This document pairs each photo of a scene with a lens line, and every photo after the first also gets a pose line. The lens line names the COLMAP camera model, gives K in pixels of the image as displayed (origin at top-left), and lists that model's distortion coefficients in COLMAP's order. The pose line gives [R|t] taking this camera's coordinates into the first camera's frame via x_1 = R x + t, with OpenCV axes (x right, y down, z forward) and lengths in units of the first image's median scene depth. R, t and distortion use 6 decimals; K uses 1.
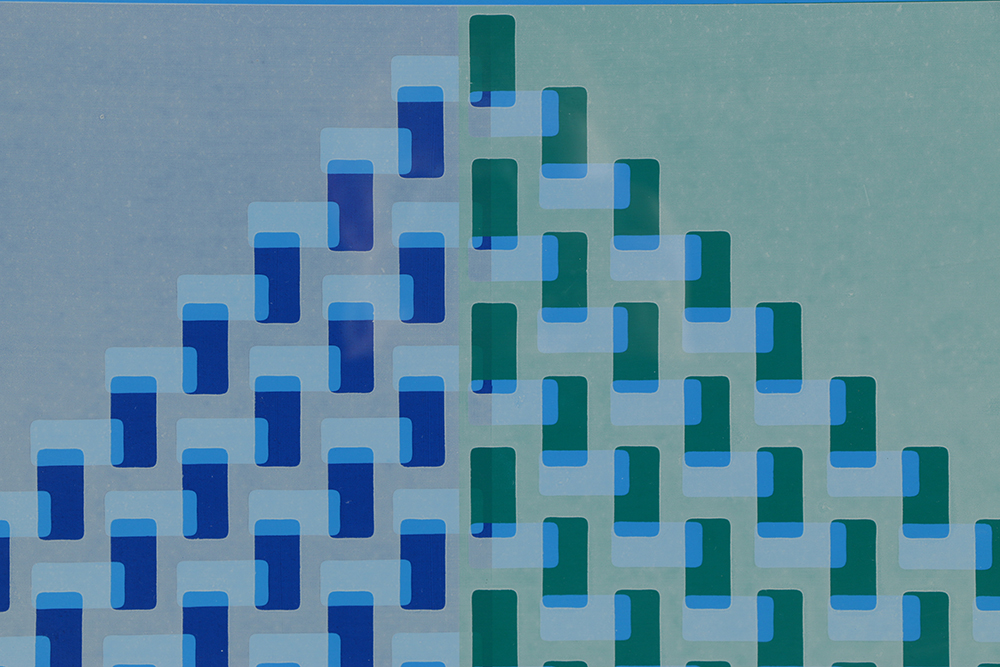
lens RADIAL K [[3486.6, 0, 495.9], [0, 3486.6, 334.7], [0, 0, 1]] dist [0.514168, 0.000000]
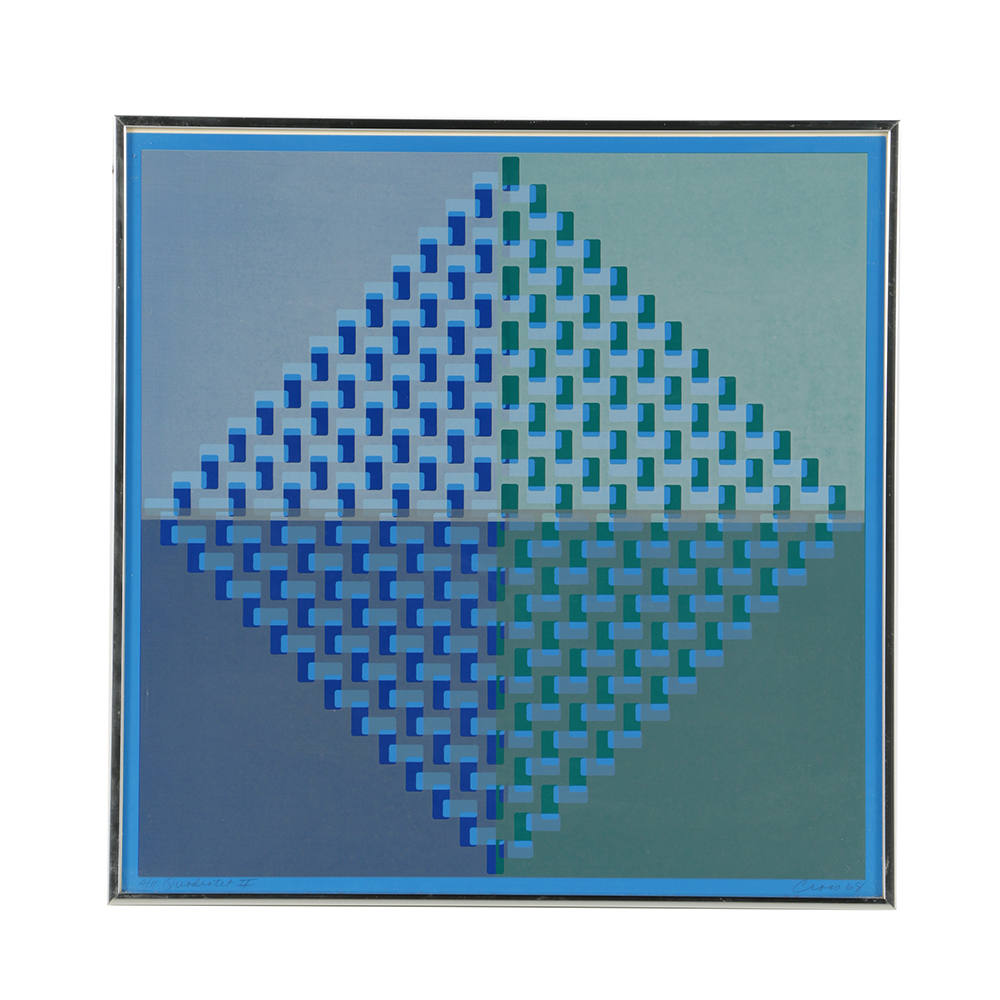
lens RADIAL K [[4454.0, 0, 519.3], [0, 4454.0, 488.3], [0, 0, 1]] dist [0.434336, 0.000000]
pose [[0.999984, 0.005556, 0.000875, 0.003739], [-0.005554, 0.999981, -0.002652, 0.167351], [-0.000890, 0.002647, 0.999996, -2.361852]]
